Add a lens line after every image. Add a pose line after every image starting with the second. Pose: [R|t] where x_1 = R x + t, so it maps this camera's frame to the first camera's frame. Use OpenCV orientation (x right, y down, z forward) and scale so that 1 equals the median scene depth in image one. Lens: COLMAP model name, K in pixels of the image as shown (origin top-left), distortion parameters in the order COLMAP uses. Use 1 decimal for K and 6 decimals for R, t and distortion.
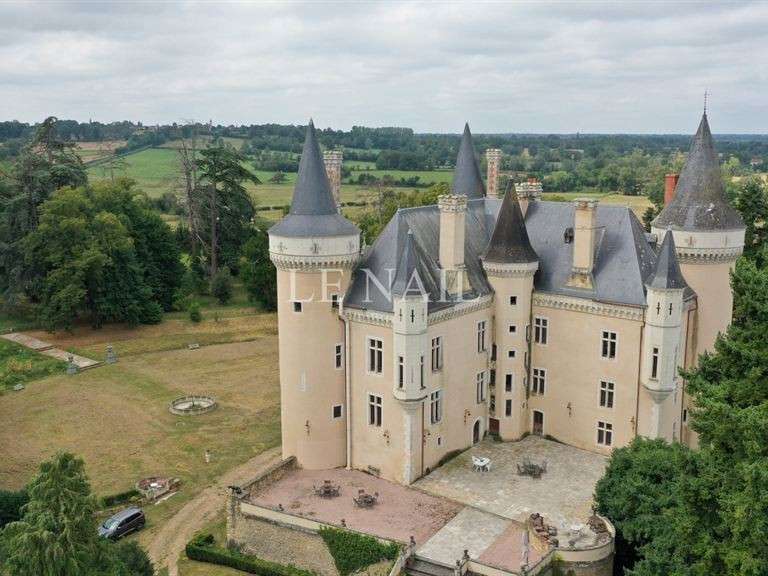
lens RADIAL K [[972.1, 0, 384.0], [0, 972.1, 288.0], [0, 0, 1]] dist [-0.001110, -0.015976]
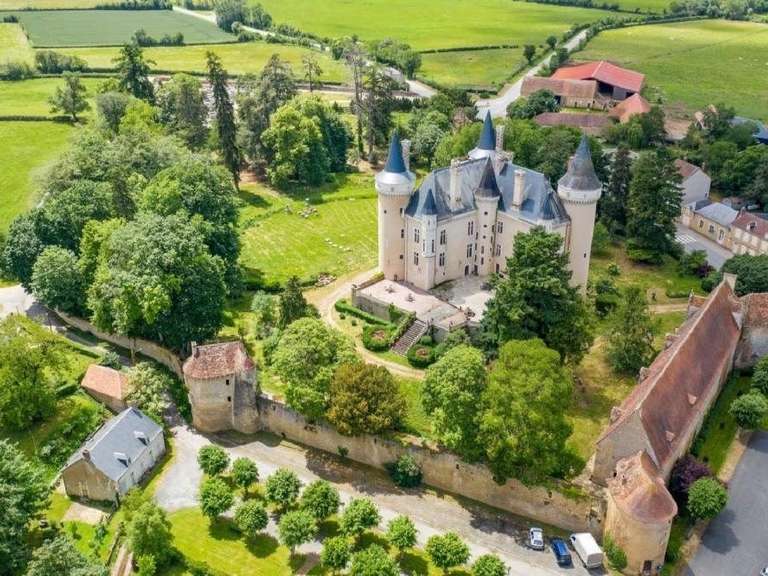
lens RADIAL K [[972.1, 0, 384.0], [0, 972.1, 288.0], [0, 0, 1]] dist [-0.001110, -0.015976]
pose [[0.978629, 0.096928, -0.181356, 0.318383], [-0.056771, 0.975015, 0.214760, -0.277684], [0.197641, -0.199875, 0.959681, -1.165516]]
